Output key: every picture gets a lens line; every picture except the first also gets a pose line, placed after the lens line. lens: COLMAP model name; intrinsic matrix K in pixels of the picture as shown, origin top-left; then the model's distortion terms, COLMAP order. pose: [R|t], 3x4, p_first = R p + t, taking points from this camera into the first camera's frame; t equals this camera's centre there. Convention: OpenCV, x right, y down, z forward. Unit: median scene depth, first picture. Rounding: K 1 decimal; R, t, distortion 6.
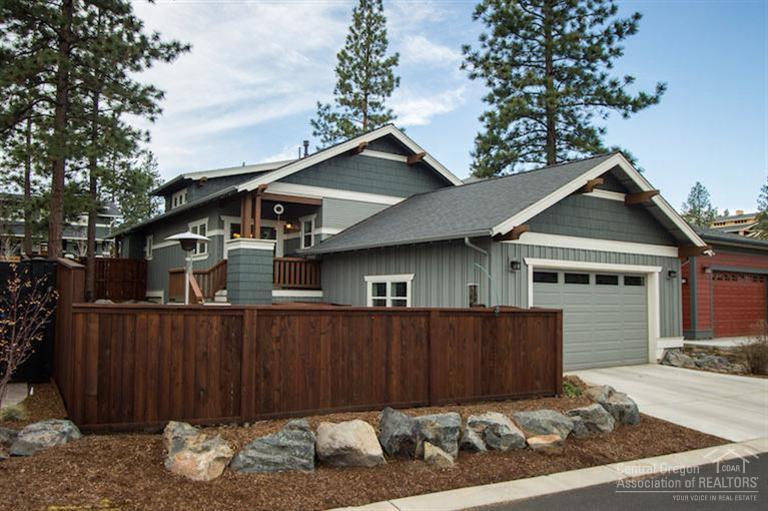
lens RADIAL K [[594.7, 0, 411.5], [0, 594.7, 252.2], [0, 0, 1]] dist [-0.075129, 0.006337]
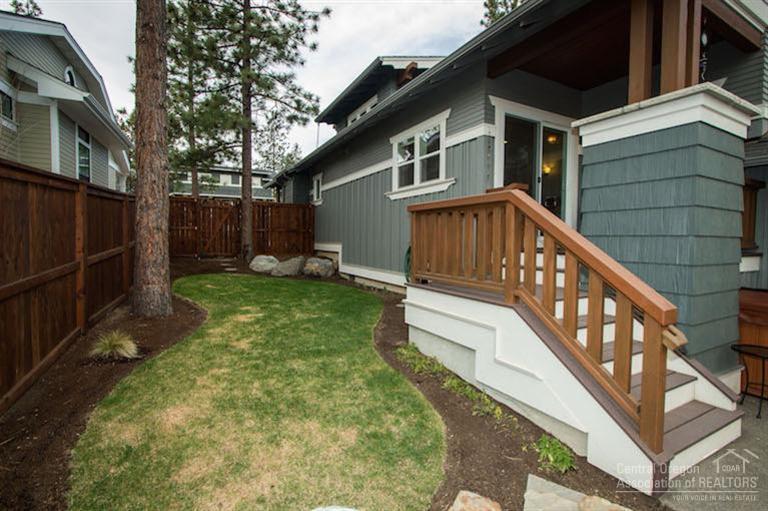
lens RADIAL K [[365.2, 0, 388.3], [0, 365.2, 248.8], [0, 0, 1]] dist [-0.006812, 0.003213]
pose [[0.985254, 0.015567, -0.170390, -0.335064], [0.000959, 0.995335, 0.096479, 0.031666], [0.171097, -0.095219, 0.980642, 0.653522]]
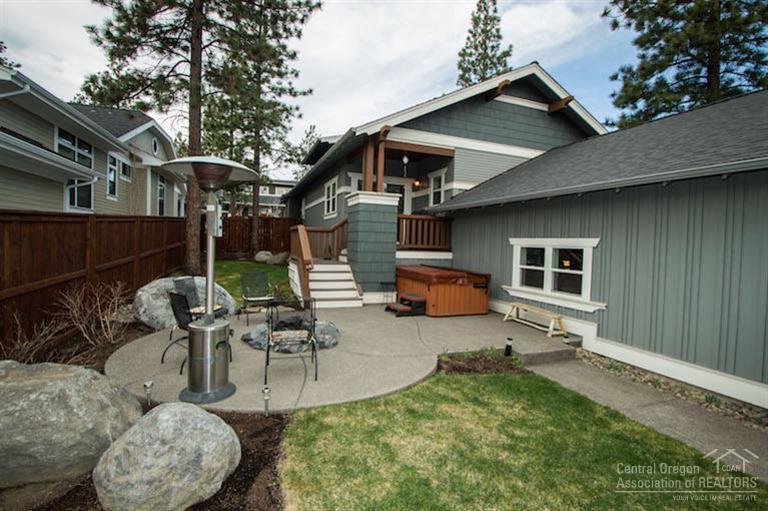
lens RADIAL K [[365.2, 0, 385.8], [0, 365.2, 247.2], [0, 0, 1]] dist [-0.006812, 0.003213]
pose [[0.956883, 0.030698, -0.288846, -0.081270], [-0.007350, 0.996640, 0.081574, 0.011728], [0.290379, -0.075934, 0.953894, 0.413050]]
